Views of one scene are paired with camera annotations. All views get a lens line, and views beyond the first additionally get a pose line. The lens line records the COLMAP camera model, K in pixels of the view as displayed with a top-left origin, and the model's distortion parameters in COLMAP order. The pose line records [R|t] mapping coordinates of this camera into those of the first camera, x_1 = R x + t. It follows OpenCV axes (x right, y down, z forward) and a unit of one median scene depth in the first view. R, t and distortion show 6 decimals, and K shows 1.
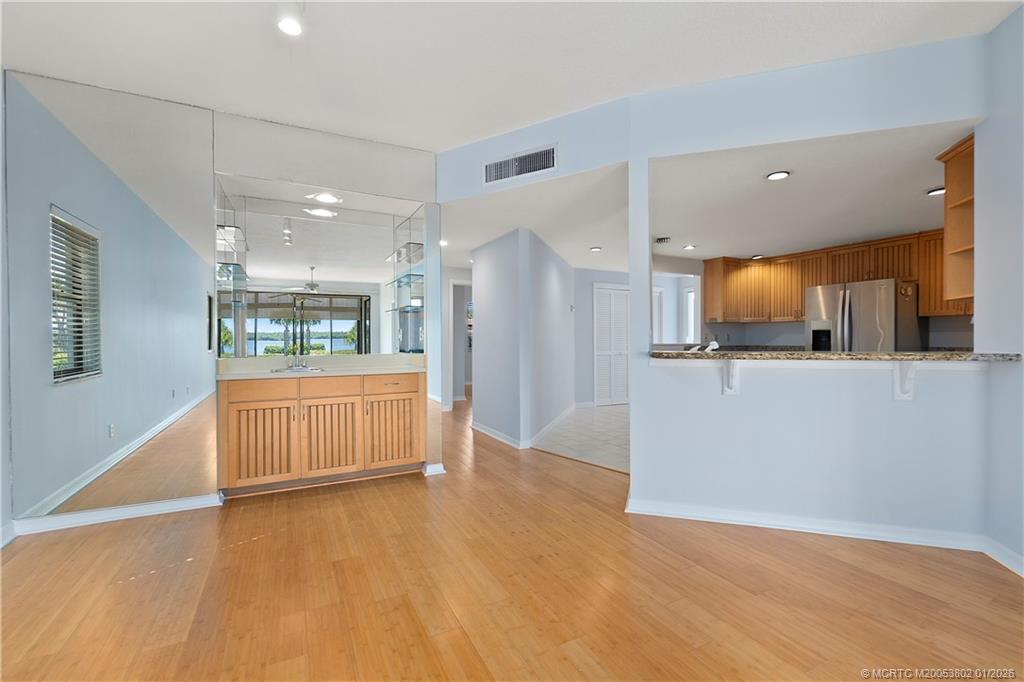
lens RADIAL K [[446.4, 0, 509.6], [0, 446.4, 342.5], [0, 0, 1]] dist [0.002052, -0.000910]
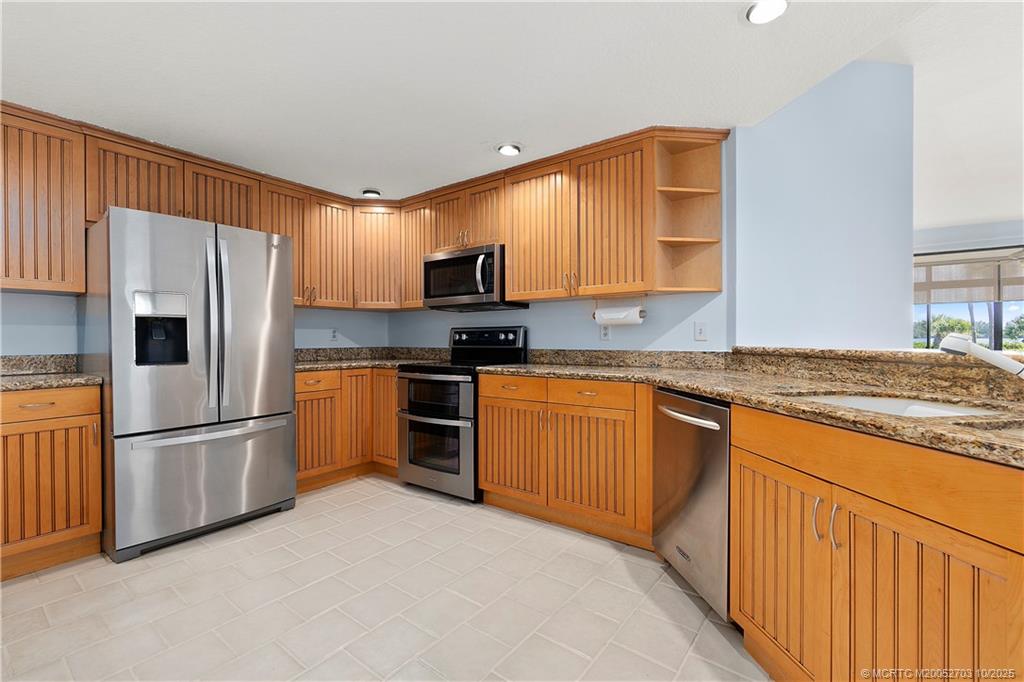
lens RADIAL K [[446.4, 0, 508.3], [0, 446.4, 340.8], [0, 0, 1]] dist [0.002052, -0.000910]
pose [[-0.436353, 0.000216, 0.899776, 0.165122], [0.011360, 0.999922, 0.005269, -0.003408], [-0.899704, 0.012521, -0.436321, 0.894509]]
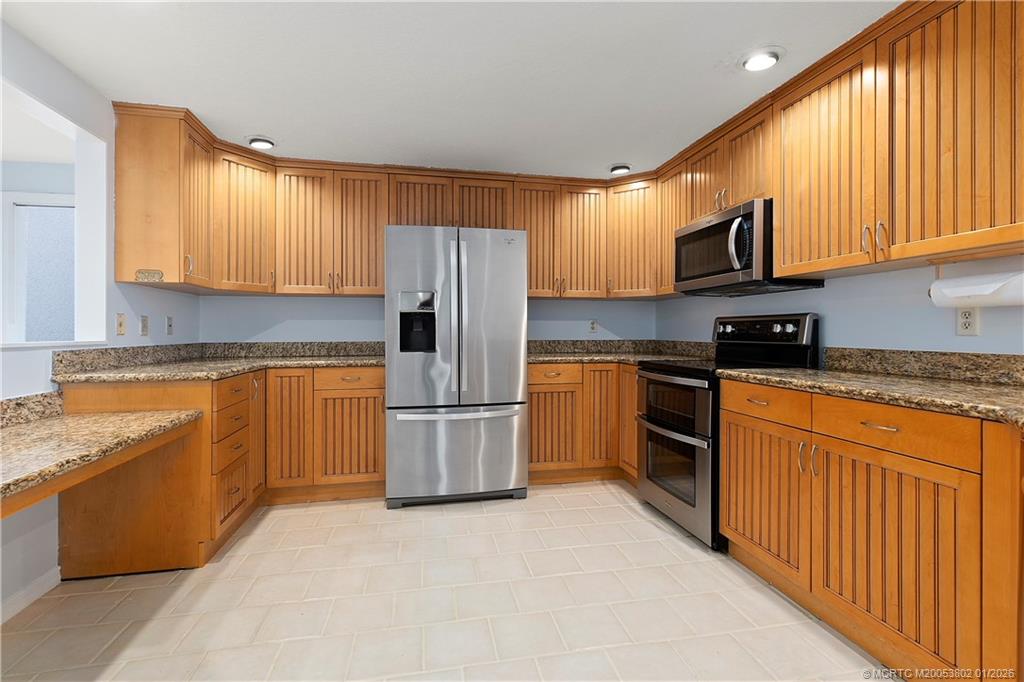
lens RADIAL K [[459.0, 0, 506.5], [0, 459.0, 332.2], [0, 0, 1]] dist [-0.001732, -0.002121]
pose [[0.270539, -0.000918, 0.962709, 0.218220], [0.005601, 0.999984, -0.000621, -0.003659], [-0.962693, 0.005560, 0.270540, 0.764136]]
